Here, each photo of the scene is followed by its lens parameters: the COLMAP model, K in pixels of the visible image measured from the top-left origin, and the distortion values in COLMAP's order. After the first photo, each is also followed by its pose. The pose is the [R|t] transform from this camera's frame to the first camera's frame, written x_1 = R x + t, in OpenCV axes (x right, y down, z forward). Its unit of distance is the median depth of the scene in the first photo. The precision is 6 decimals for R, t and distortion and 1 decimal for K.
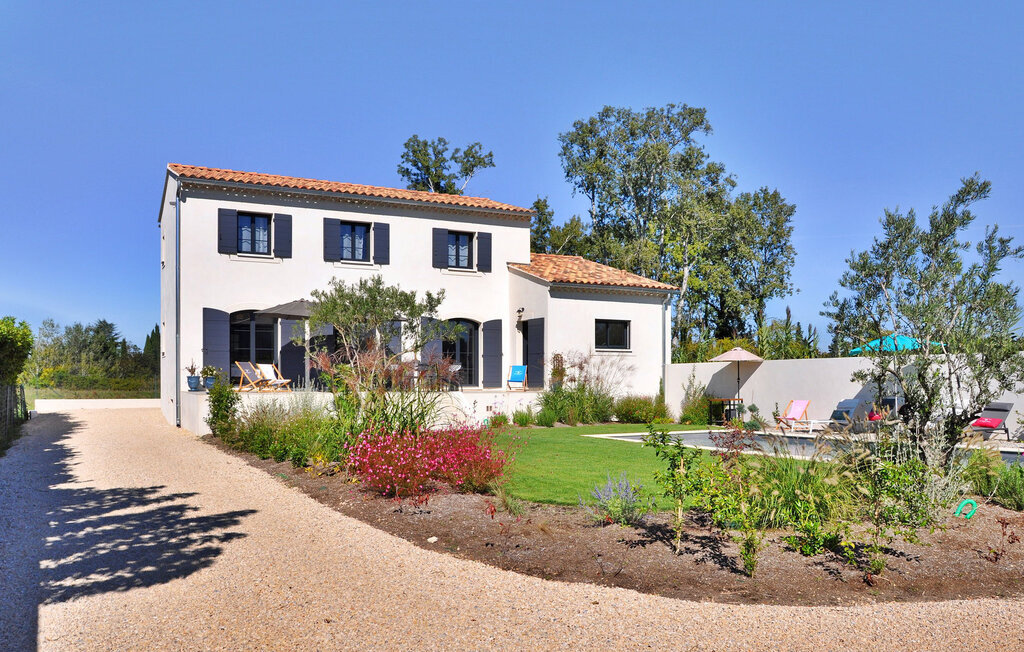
lens RADIAL K [[827.3, 0, 515.9], [0, 827.3, 395.5], [0, 0, 1]] dist [-0.034399, -0.000358]
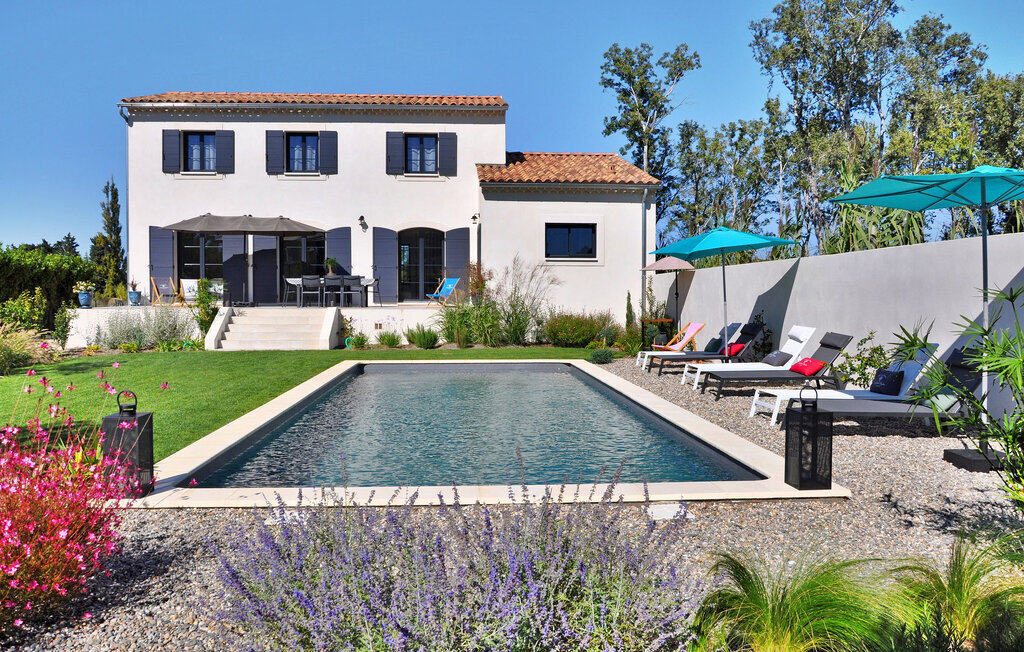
lens RADIAL K [[790.2, 0, 512.0], [0, 790.2, 326.0], [0, 0, 1]] dist [-0.041943, 0.008133]
pose [[0.913239, 0.017518, -0.407046, 0.392346], [-0.008262, 0.999666, 0.024487, -0.006137], [0.407339, -0.019000, 0.913079, 0.236667]]
